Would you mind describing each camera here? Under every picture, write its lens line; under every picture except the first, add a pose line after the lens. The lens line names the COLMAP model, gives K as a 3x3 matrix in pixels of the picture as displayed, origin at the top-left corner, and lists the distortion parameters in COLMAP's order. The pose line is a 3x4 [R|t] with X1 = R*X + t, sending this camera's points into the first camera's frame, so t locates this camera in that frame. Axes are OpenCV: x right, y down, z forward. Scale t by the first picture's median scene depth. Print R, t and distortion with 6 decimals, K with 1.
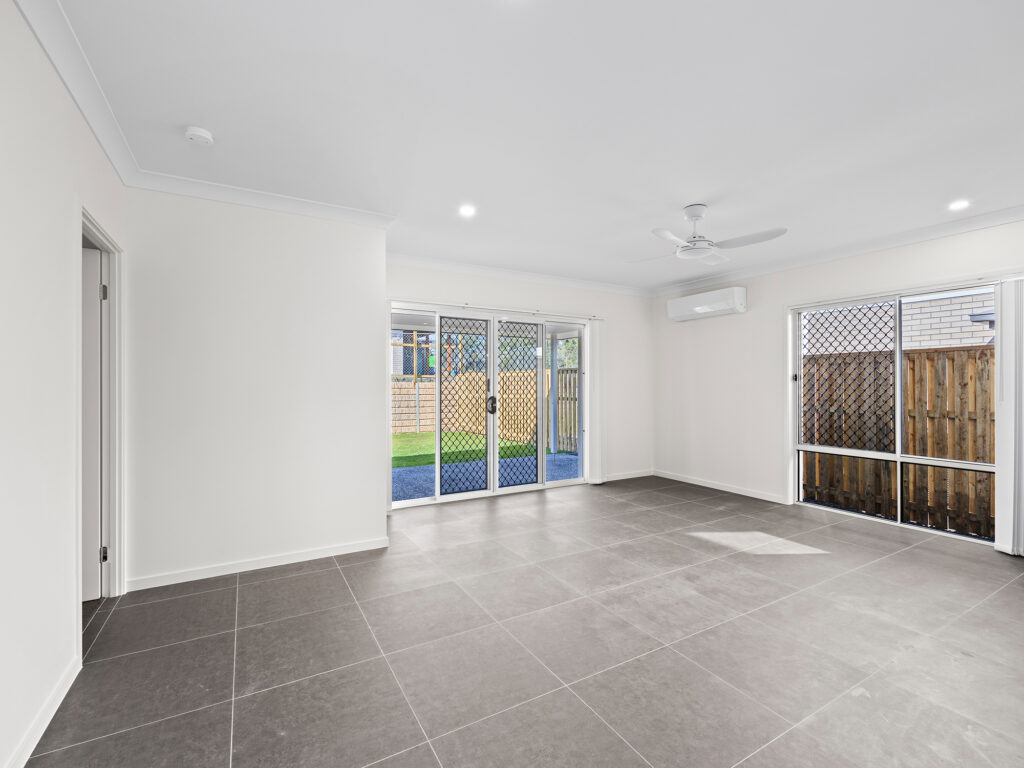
lens RADIAL K [[467.8, 0, 511.7], [0, 467.8, 387.6], [0, 0, 1]] dist [-0.006373, -0.001977]
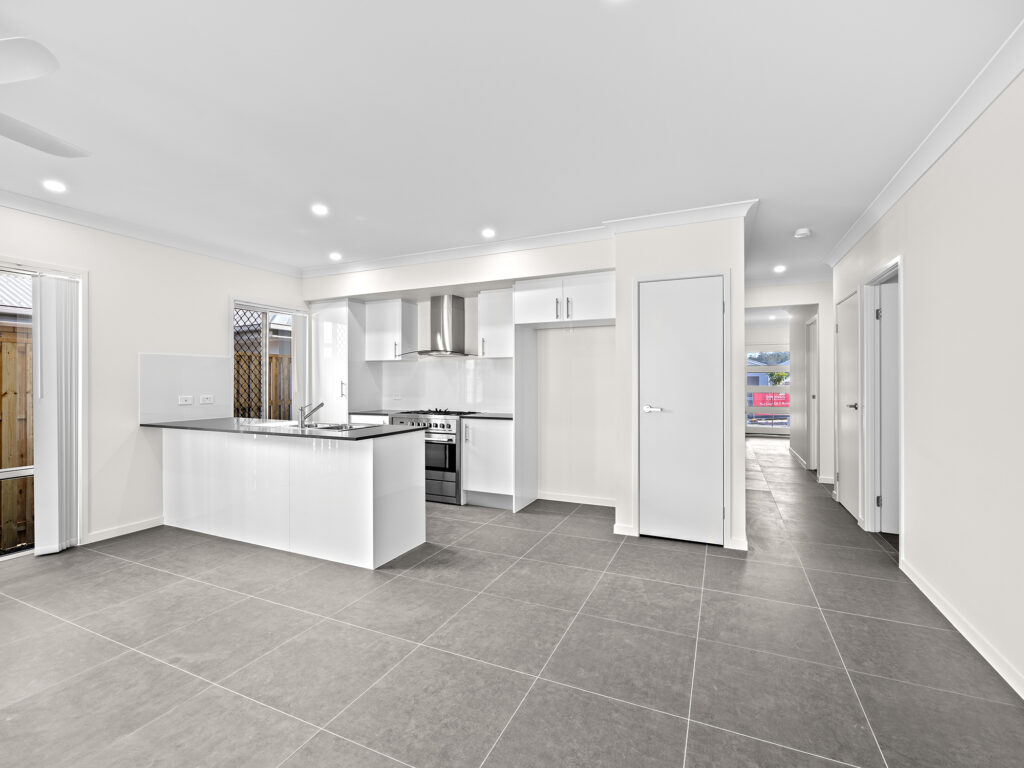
lens RADIAL K [[467.8, 0, 513.8], [0, 467.8, 381.9], [0, 0, 1]] dist [-0.006373, -0.001977]
pose [[-0.543313, -0.024076, 0.839185, -0.150311], [0.027919, 0.998518, 0.046723, -0.011995], [-0.839066, 0.048815, -0.541836, 0.367234]]
